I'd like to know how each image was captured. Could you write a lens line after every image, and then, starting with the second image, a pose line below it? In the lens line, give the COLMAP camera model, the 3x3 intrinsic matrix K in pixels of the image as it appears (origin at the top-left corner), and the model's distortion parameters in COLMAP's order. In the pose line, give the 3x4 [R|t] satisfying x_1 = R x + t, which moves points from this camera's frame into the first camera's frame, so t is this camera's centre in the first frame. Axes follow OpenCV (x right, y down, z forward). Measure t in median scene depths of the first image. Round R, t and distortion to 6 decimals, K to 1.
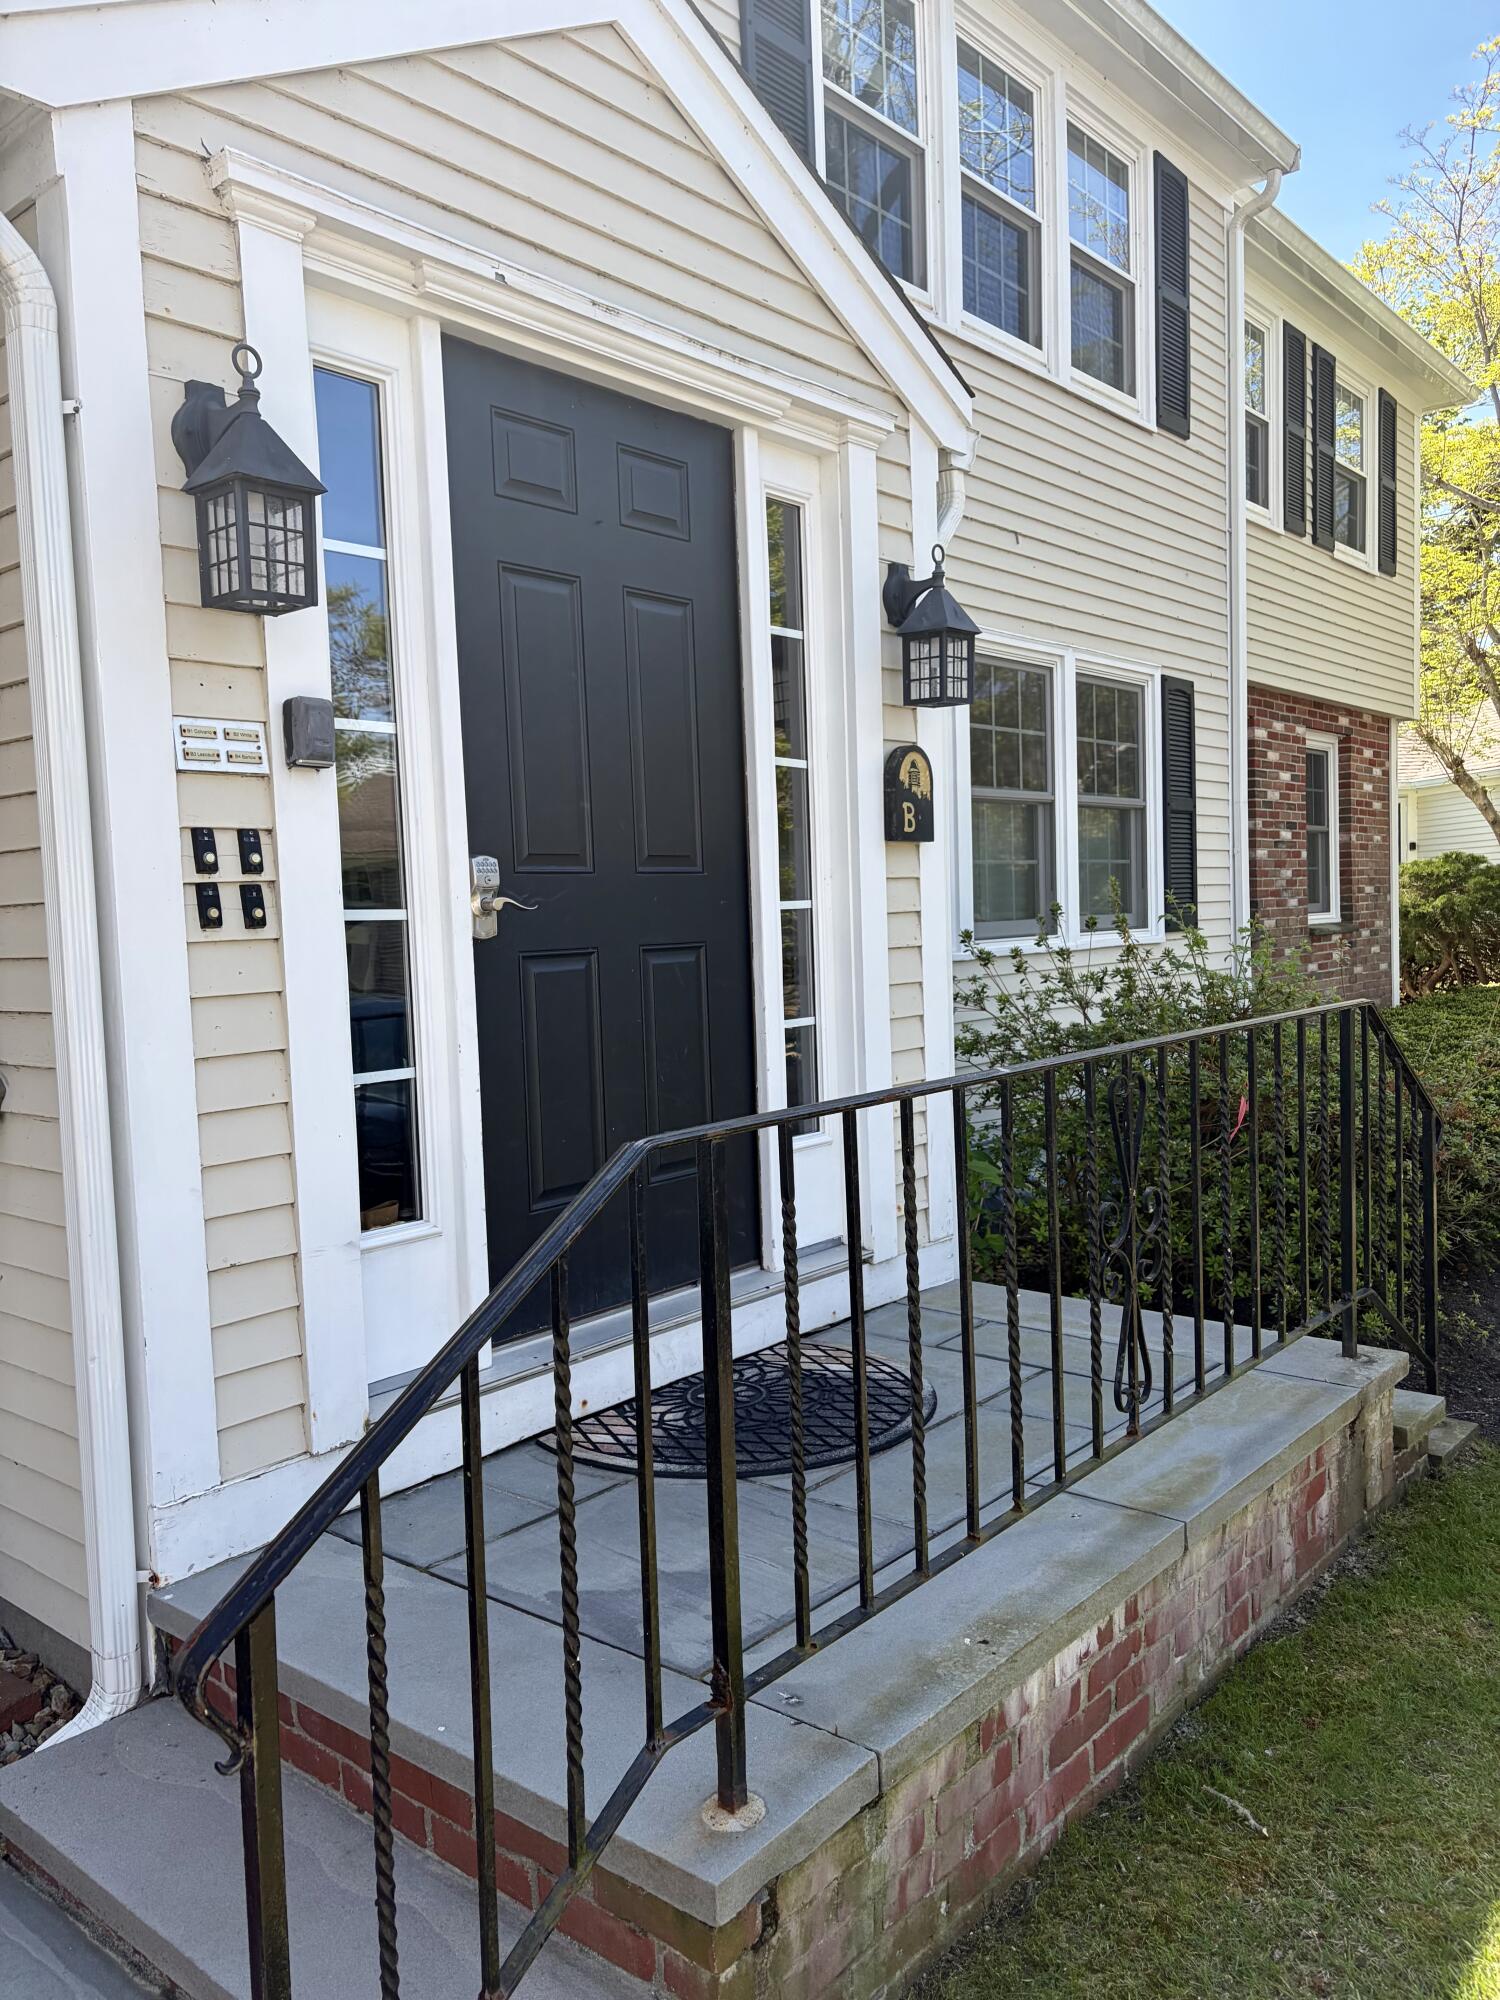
lens RADIAL K [[1514.2, 0, 750.0], [0, 1514.2, 1000.0], [0, 0, 1]] dist [0.006436, -0.002124]
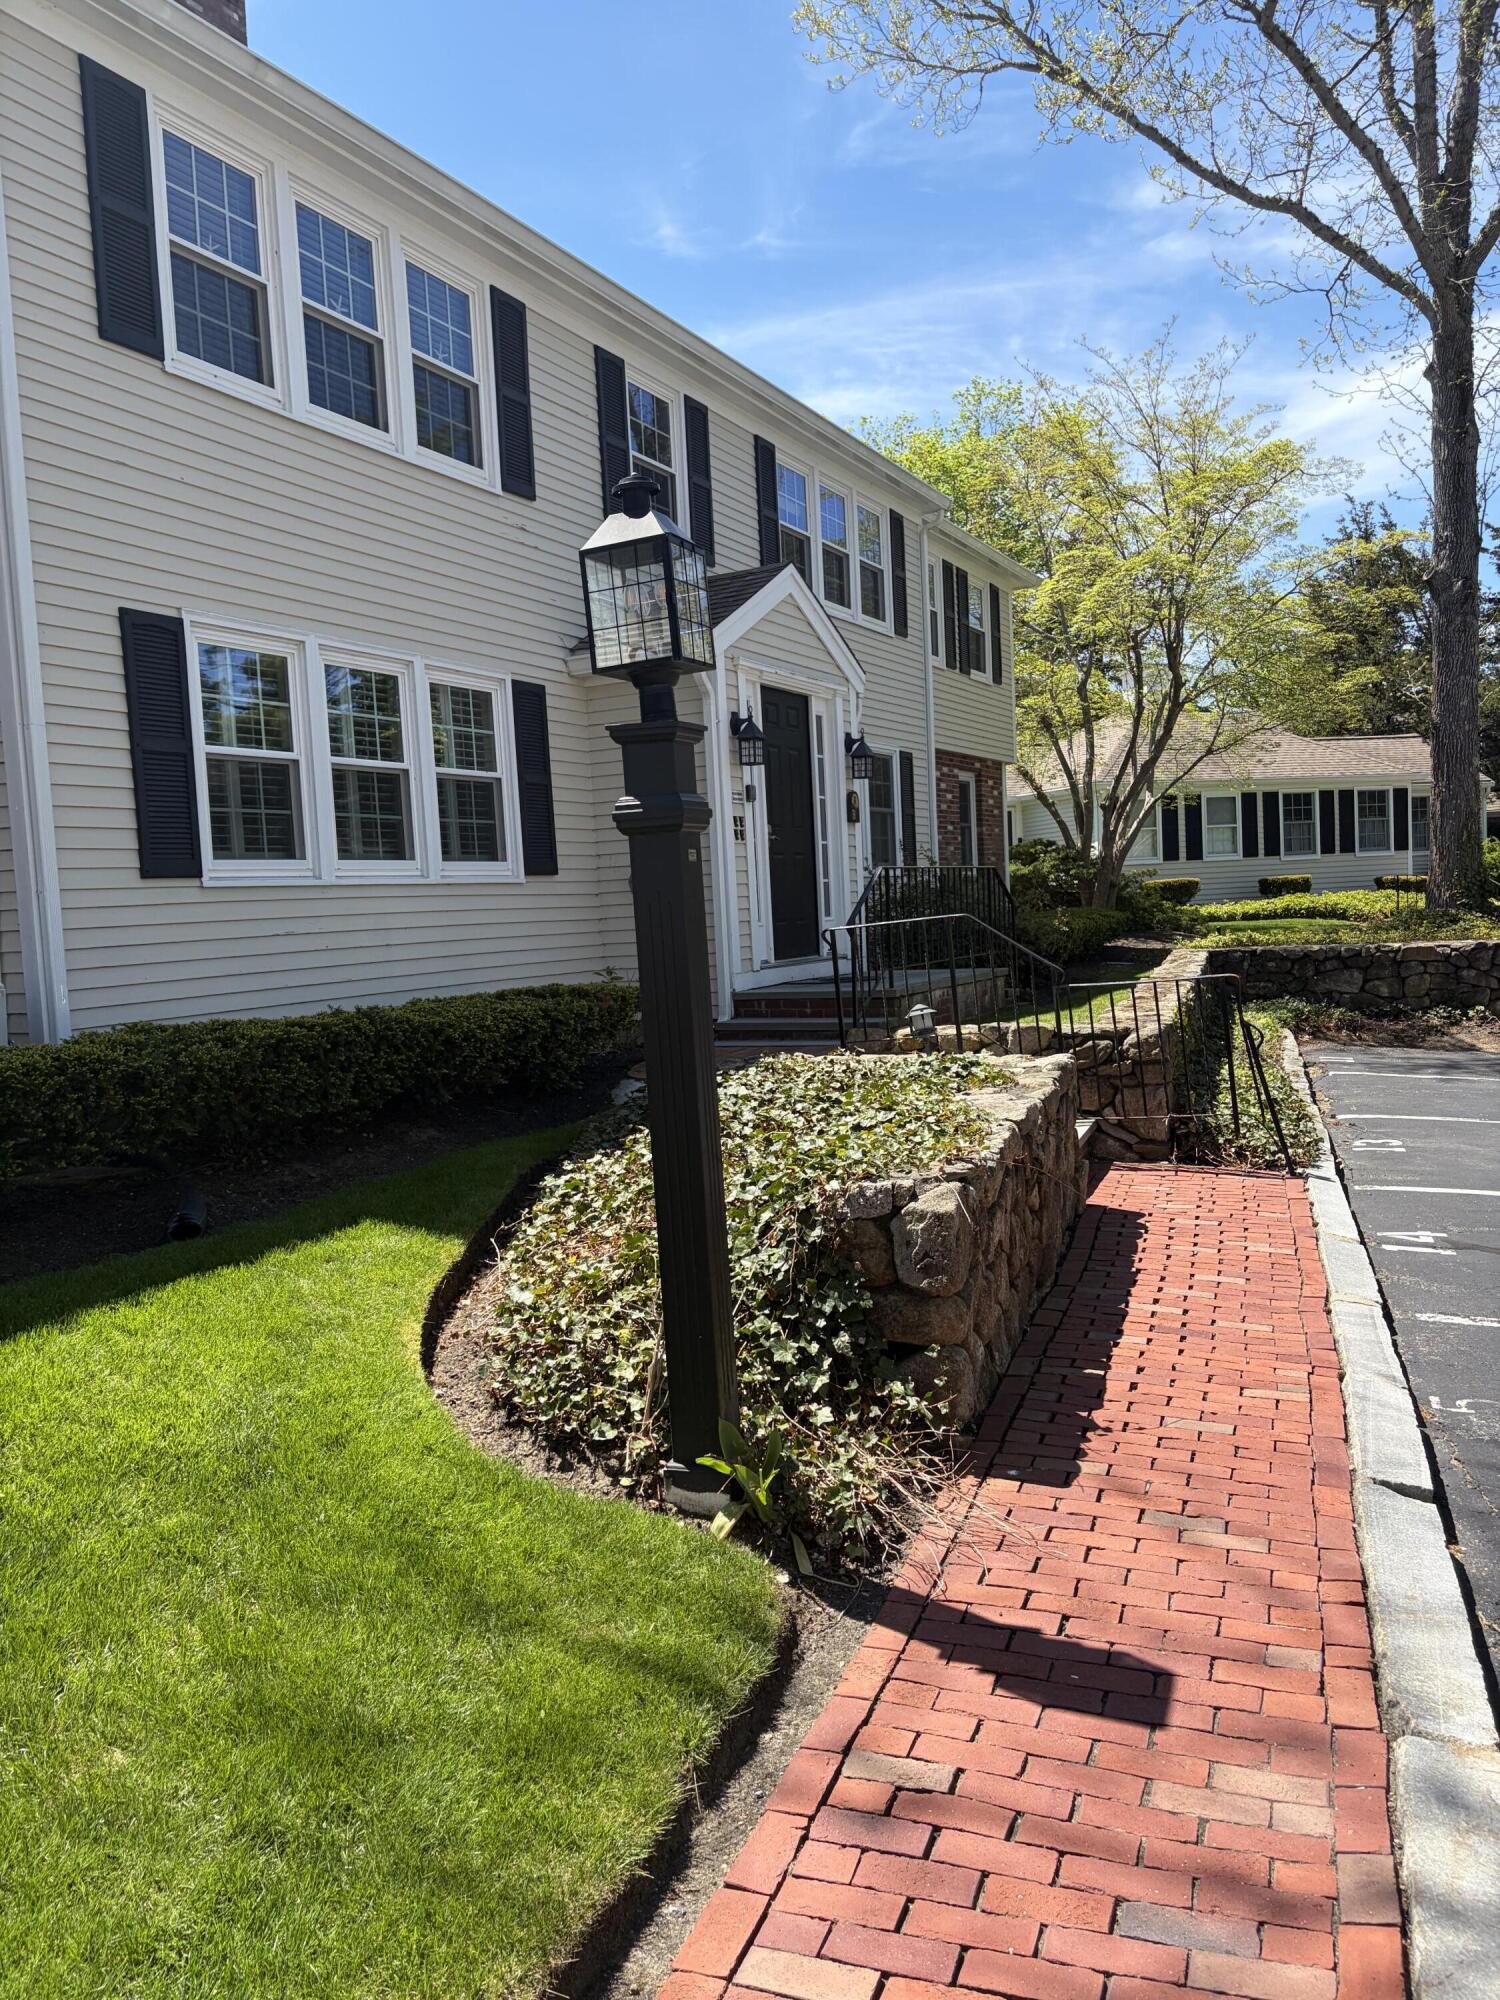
lens RADIAL K [[1514.2, 0, 750.0], [0, 1514.2, 1000.0], [0, 0, 1]] dist [0.006436, -0.002124]
pose [[0.973818, -0.029309, 0.225430, -0.315086], [0.030543, 0.999531, -0.001984, 0.099762], [-0.225266, 0.008818, 0.974257, -0.761982]]
